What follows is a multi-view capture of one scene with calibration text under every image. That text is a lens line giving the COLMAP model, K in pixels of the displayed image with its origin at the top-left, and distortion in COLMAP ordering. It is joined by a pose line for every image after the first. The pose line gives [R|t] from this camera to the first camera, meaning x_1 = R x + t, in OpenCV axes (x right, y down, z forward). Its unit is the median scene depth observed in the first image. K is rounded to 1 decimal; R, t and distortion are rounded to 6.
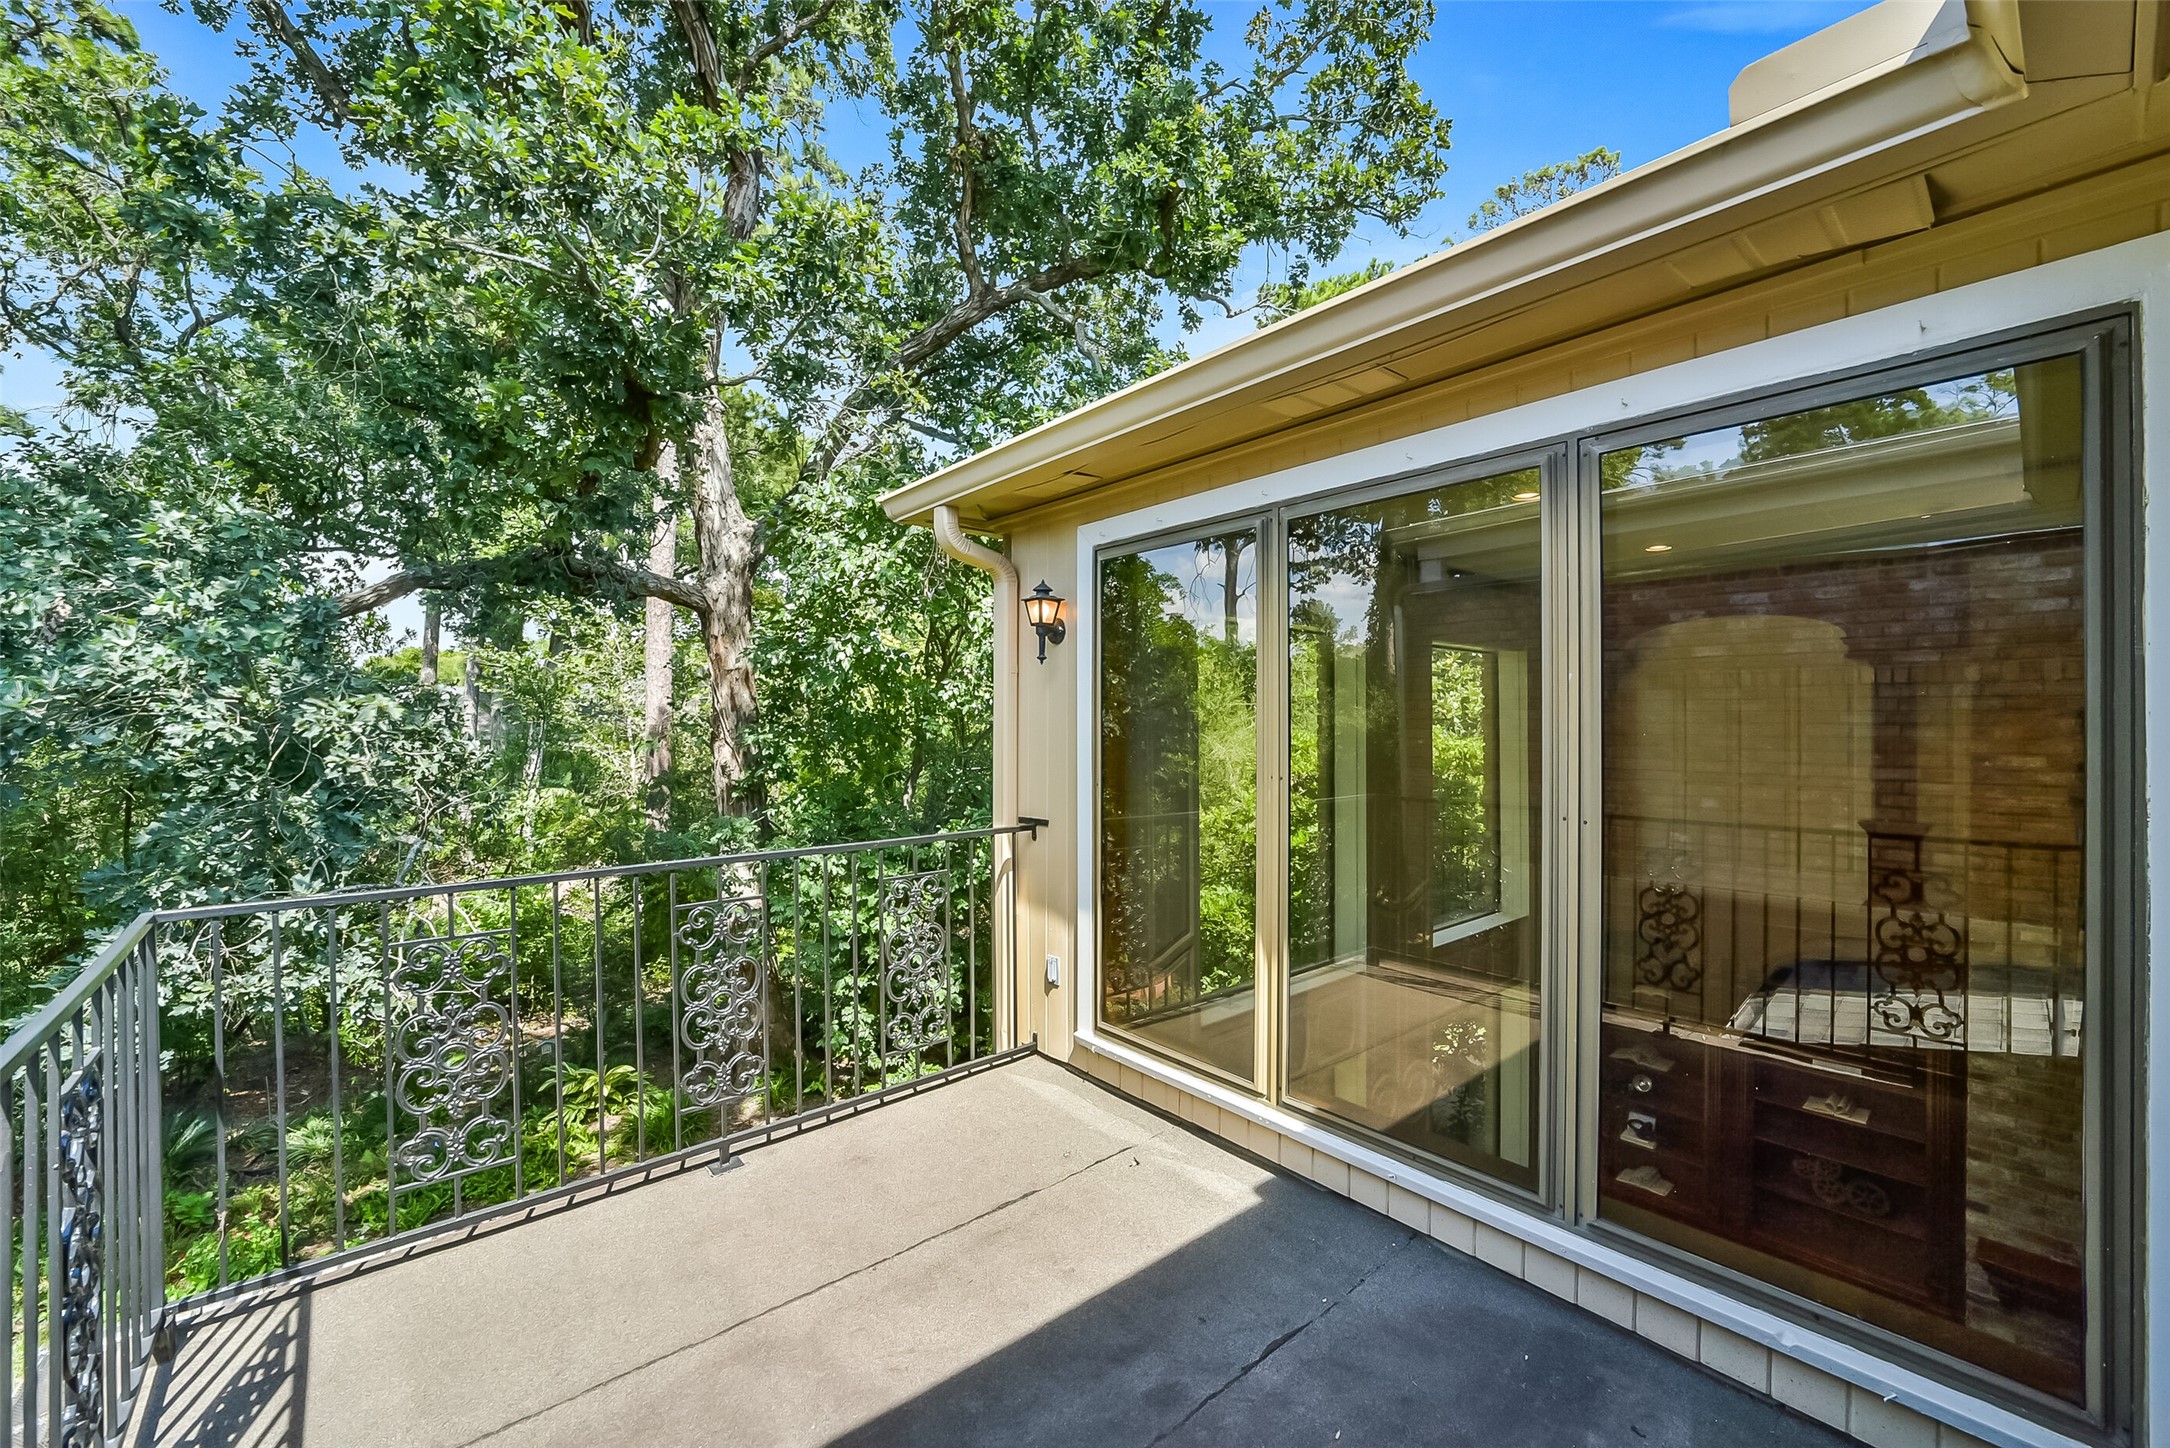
lens RADIAL K [[860.6, 0, 1095.0], [0, 860.6, 719.2], [0, 0, 1]] dist [-0.036455, 0.008869]
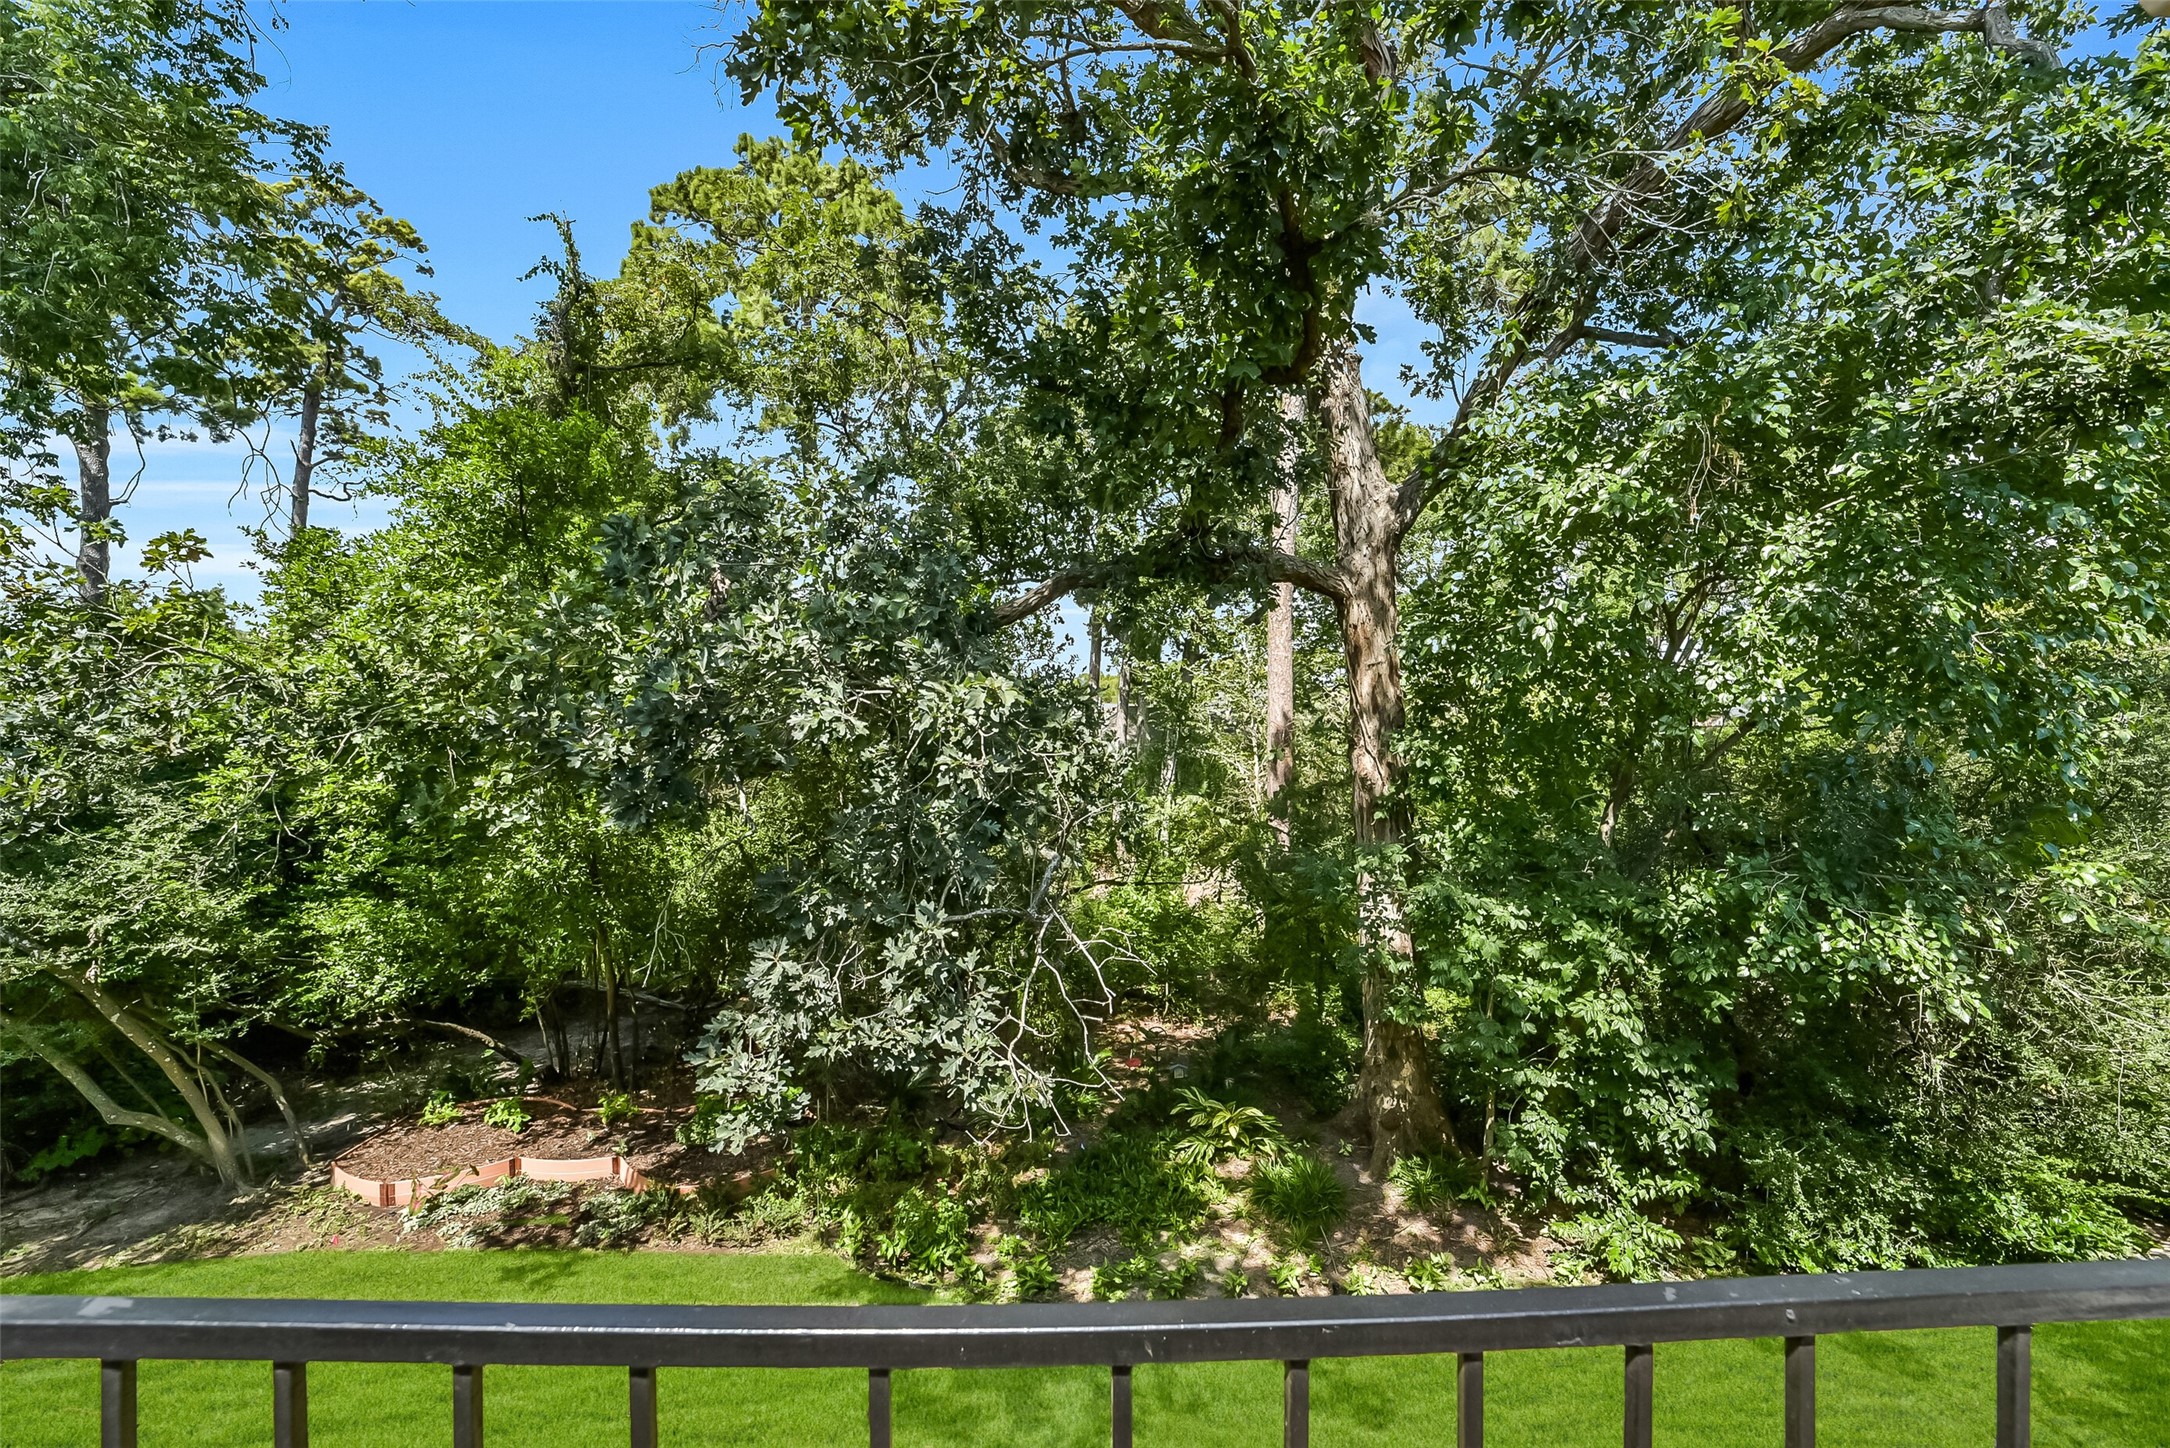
lens RADIAL K [[860.6, 0, 1095.0], [0, 860.6, 719.2], [0, 0, 1]] dist [-0.036455, 0.008869]
pose [[0.783513, -0.004024, -0.621362, -0.131310], [-0.003267, 0.999939, -0.010595, 0.007647], [0.621367, 0.010332, 0.783452, 0.194472]]
